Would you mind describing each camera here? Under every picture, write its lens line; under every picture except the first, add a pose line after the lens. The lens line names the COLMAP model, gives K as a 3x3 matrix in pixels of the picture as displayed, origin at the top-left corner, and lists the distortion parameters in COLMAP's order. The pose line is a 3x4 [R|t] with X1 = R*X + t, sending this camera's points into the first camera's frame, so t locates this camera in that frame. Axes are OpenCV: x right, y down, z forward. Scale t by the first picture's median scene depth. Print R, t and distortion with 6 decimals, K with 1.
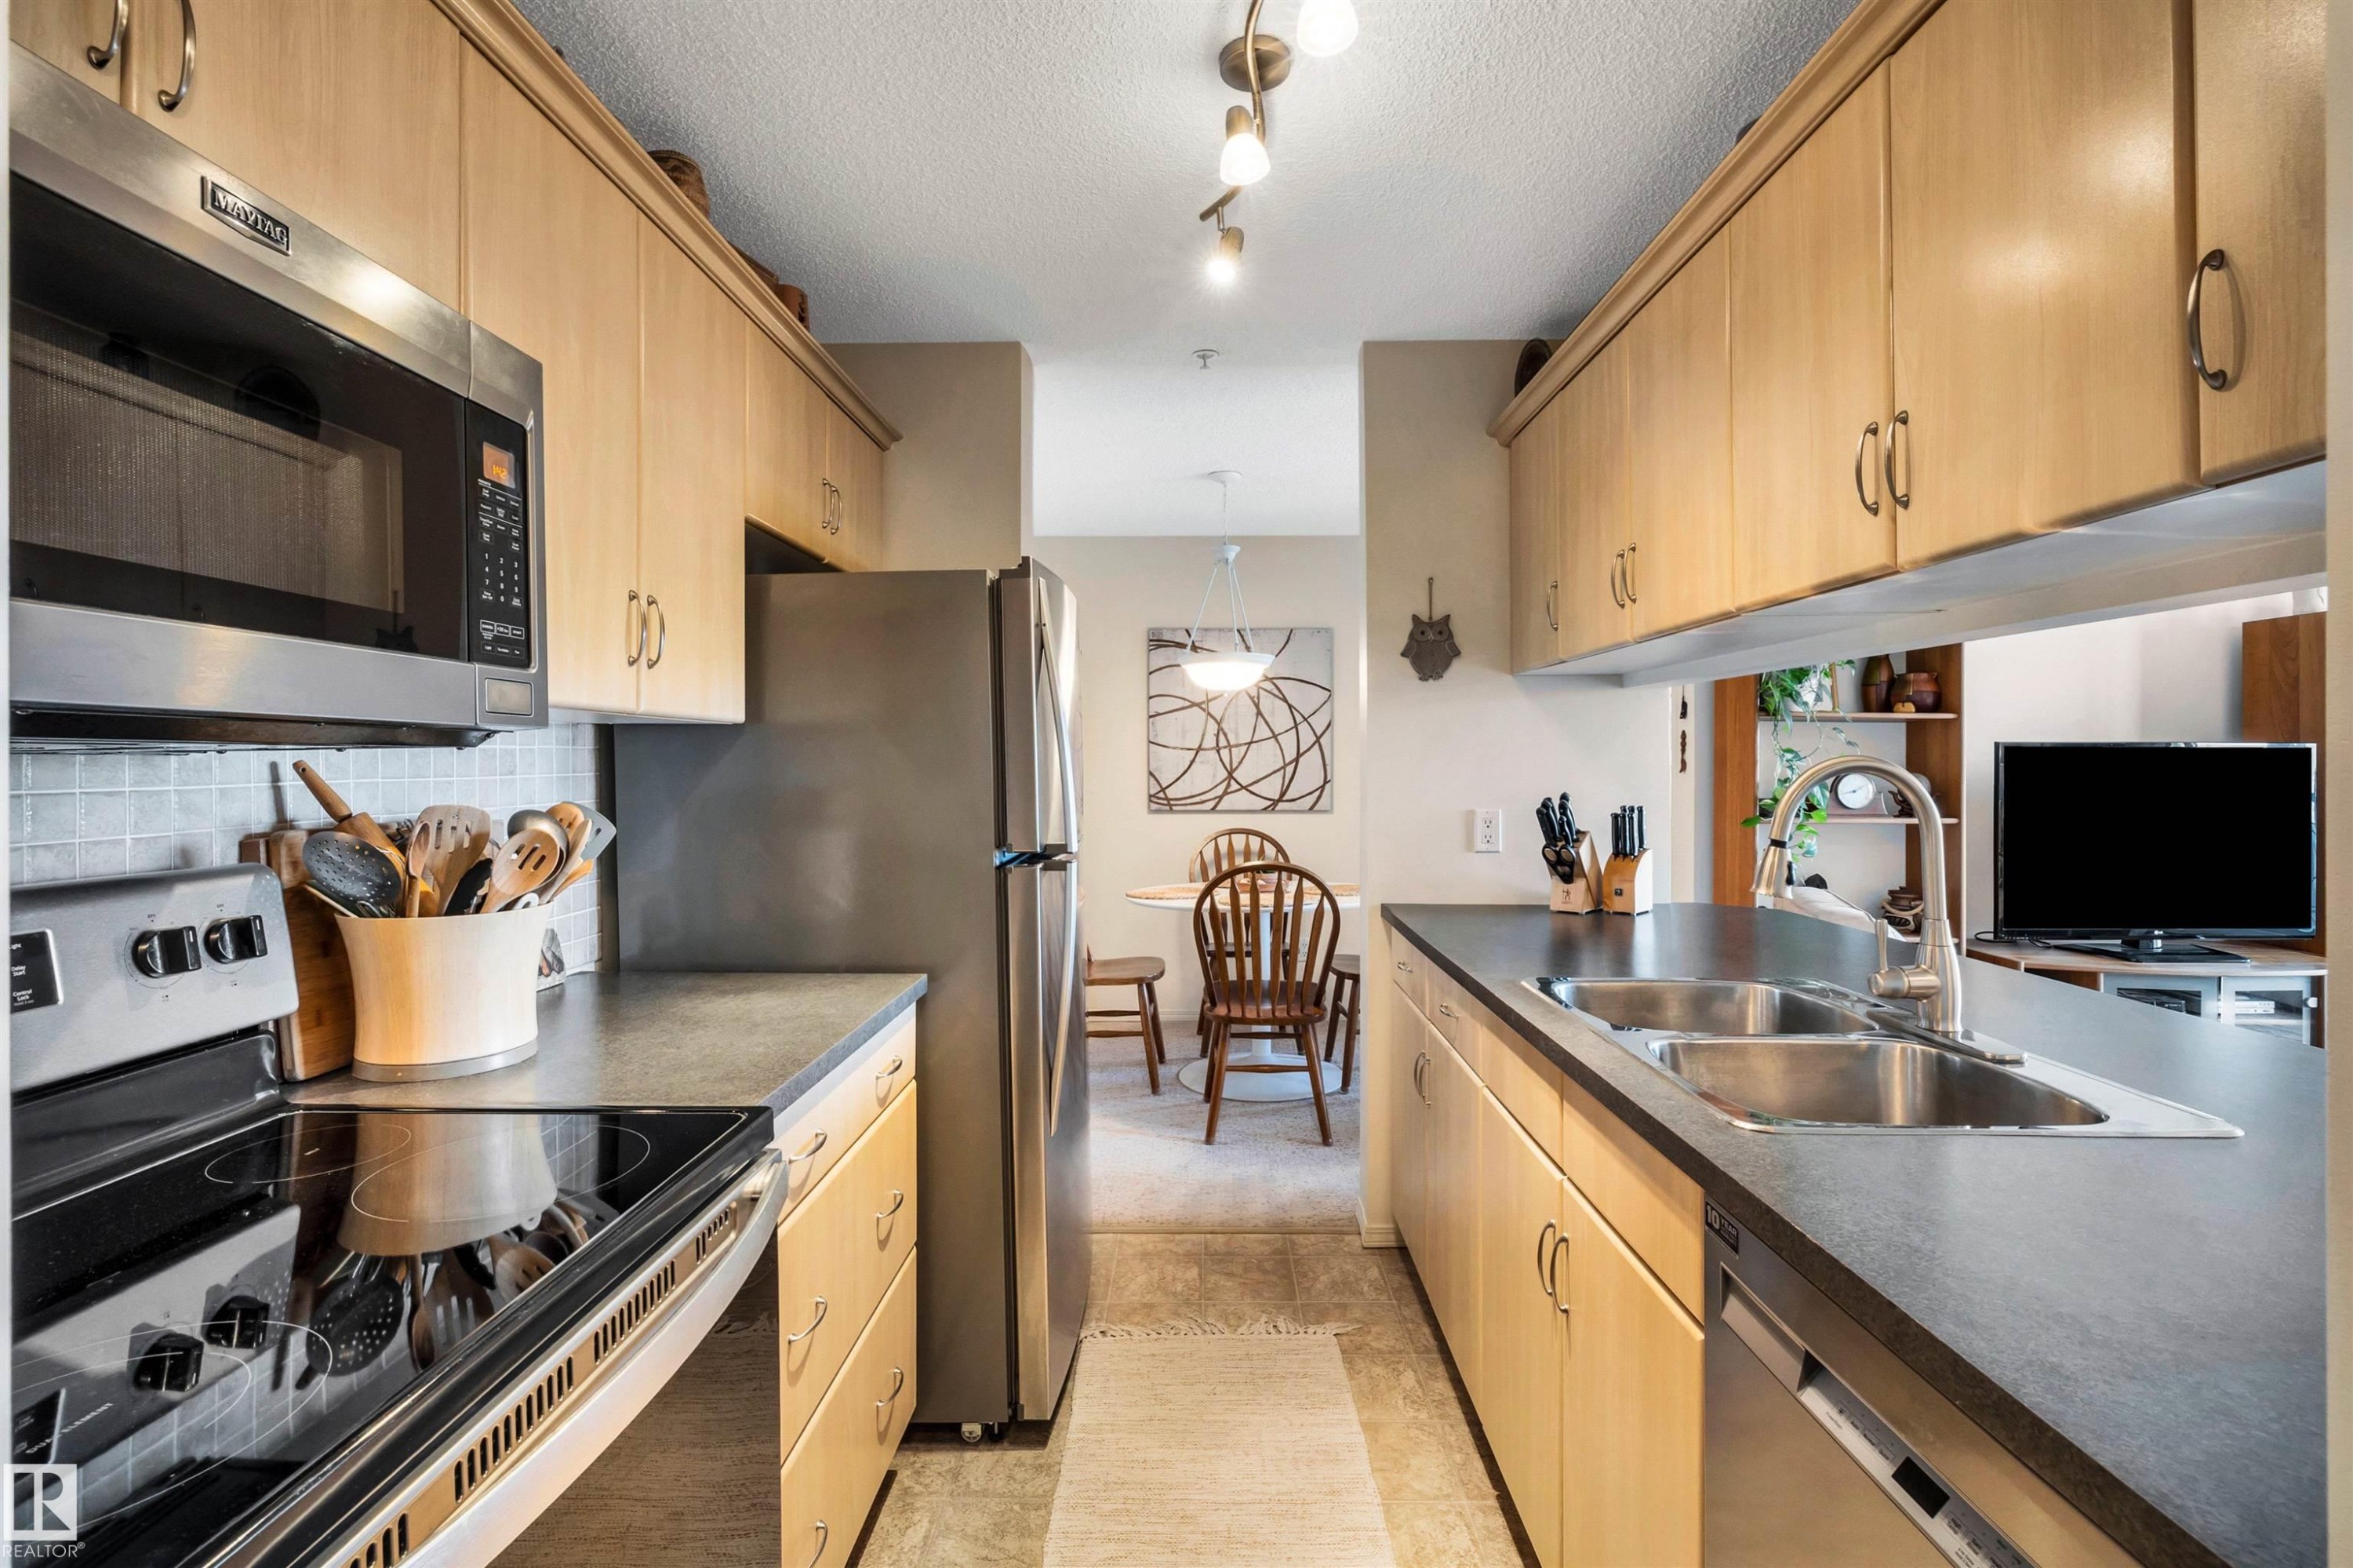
lens RADIAL K [[1121.2, 0, 1177.7], [0, 1121.2, 763.0], [0, 0, 1]] dist [-0.003941, 0.000690]
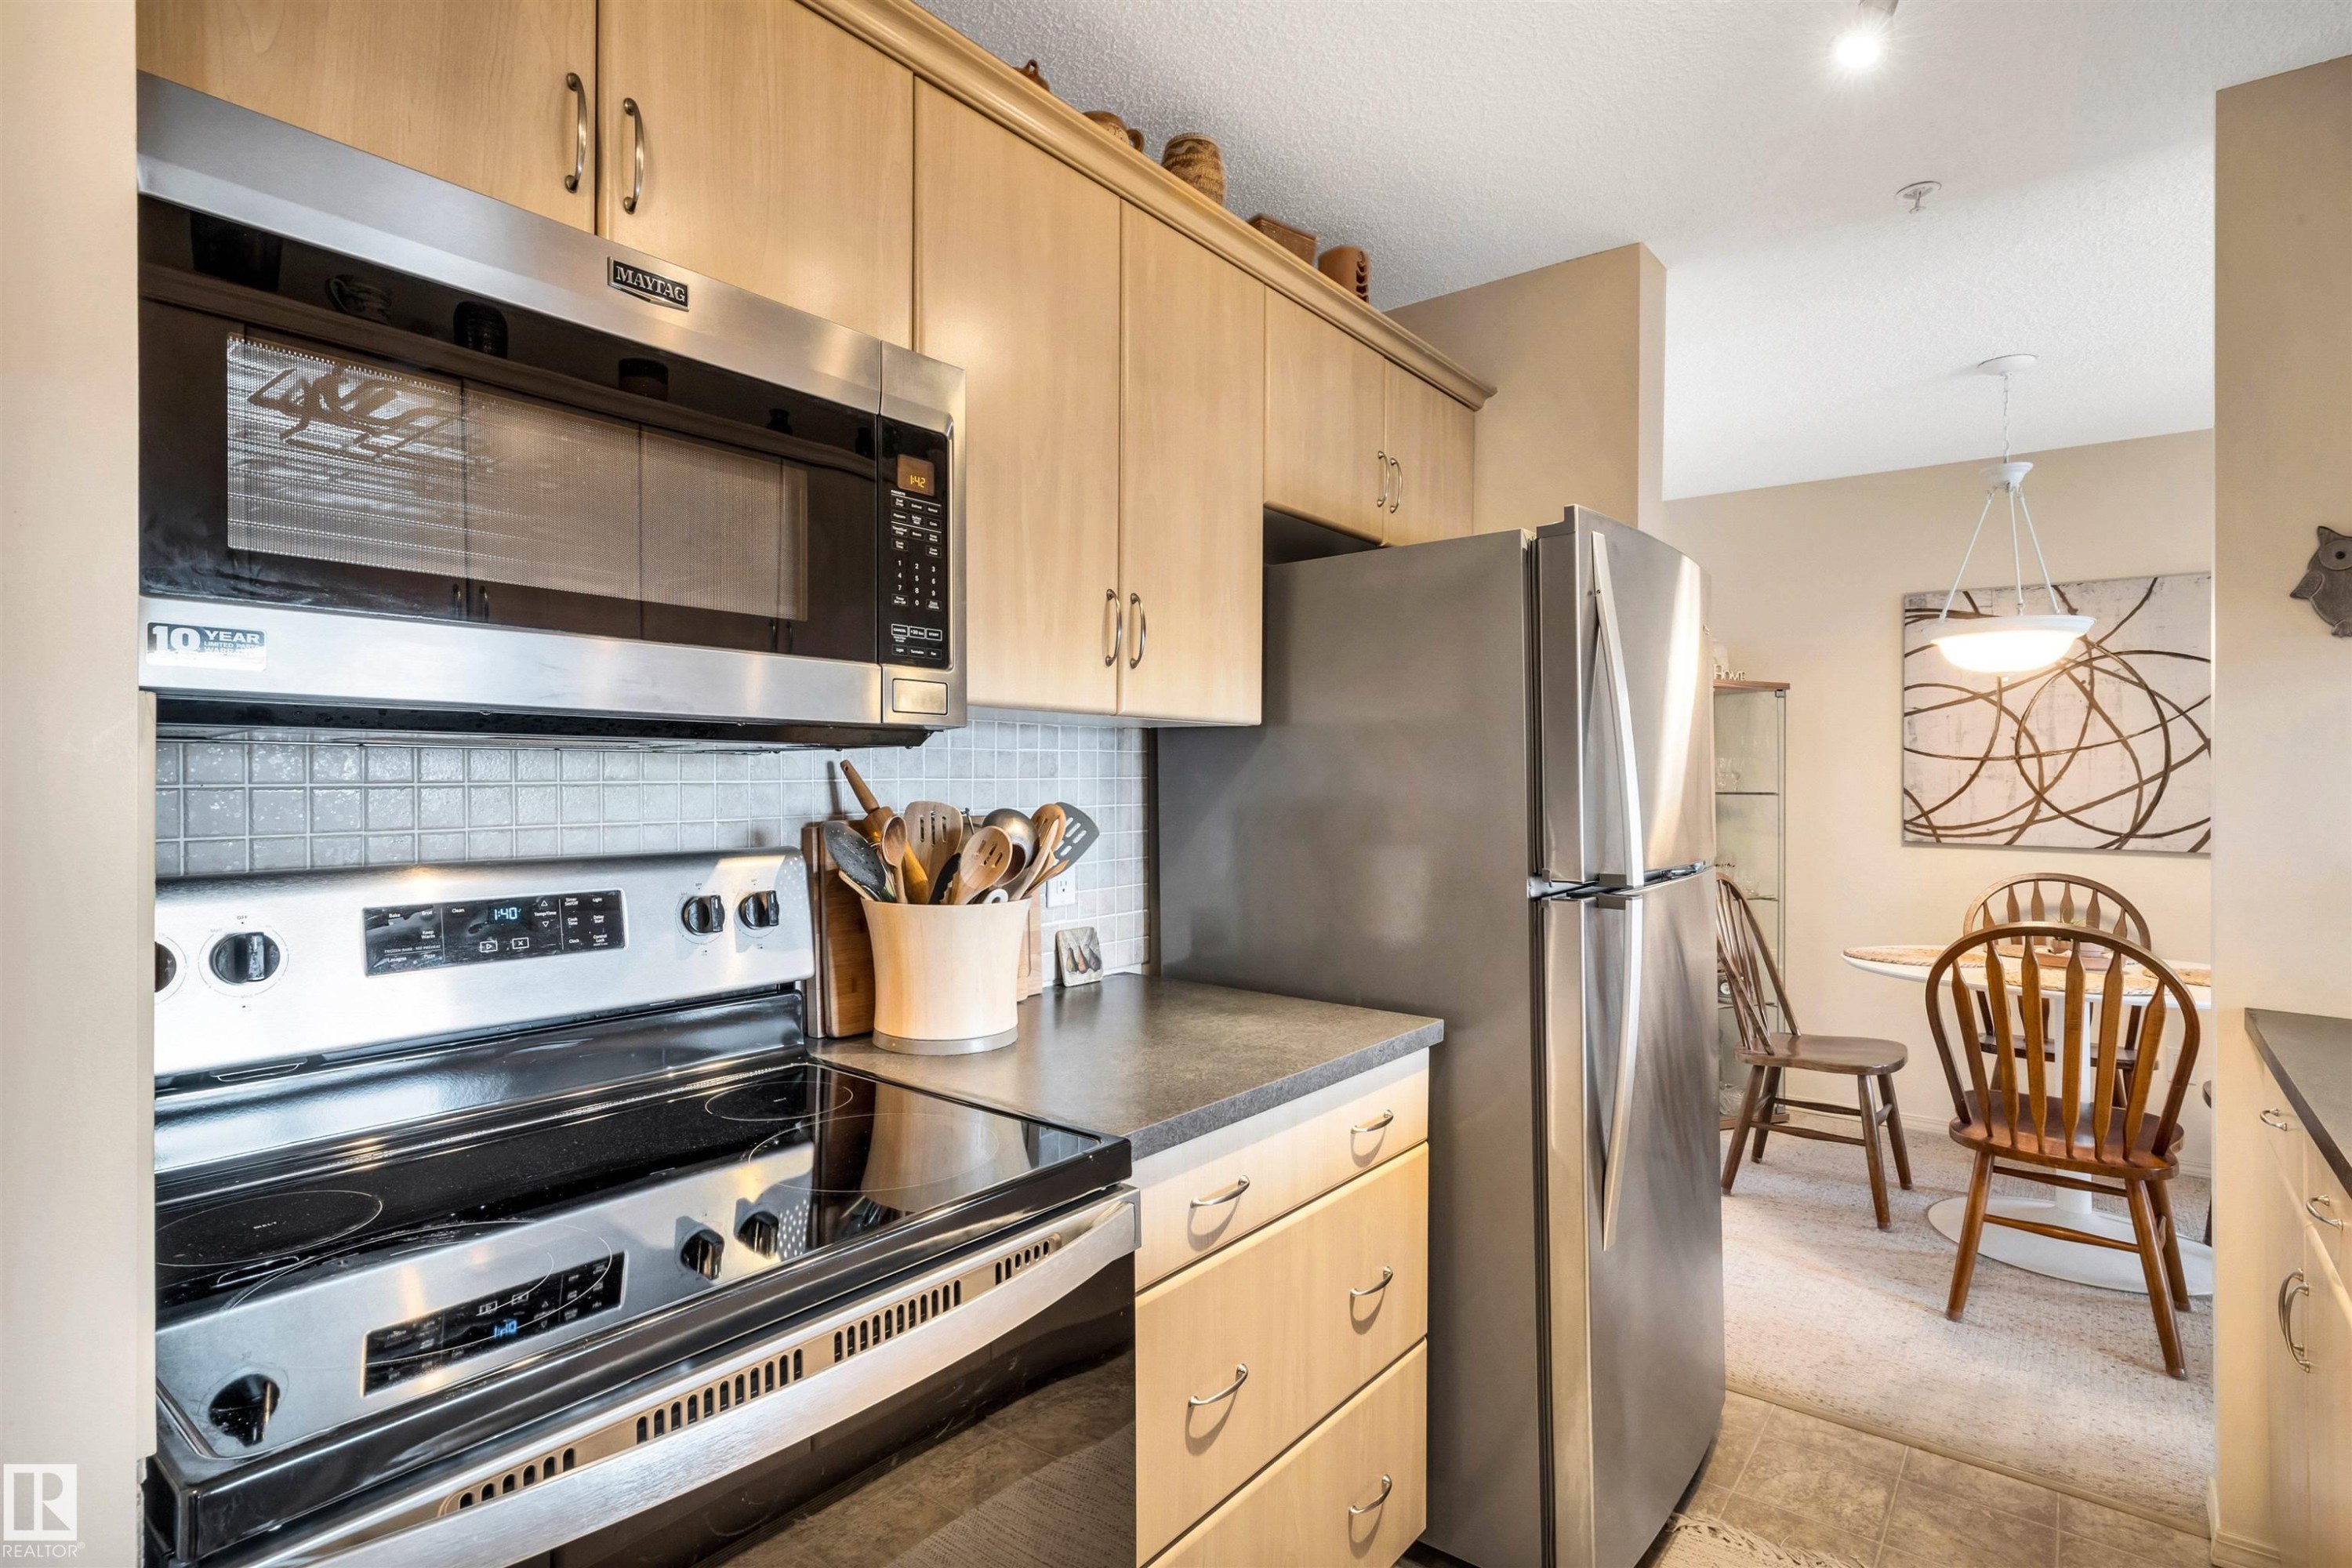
lens RADIAL K [[1206.0, 0, 1121.1], [0, 1206.0, 776.2], [0, 0, 1]] dist [-0.003826, 0.009835]
pose [[0.785462, 0.009664, -0.618835, 0.114920], [-0.010332, 0.999943, 0.002501, 0.004771], [0.618824, 0.004429, 0.785517, 0.112475]]
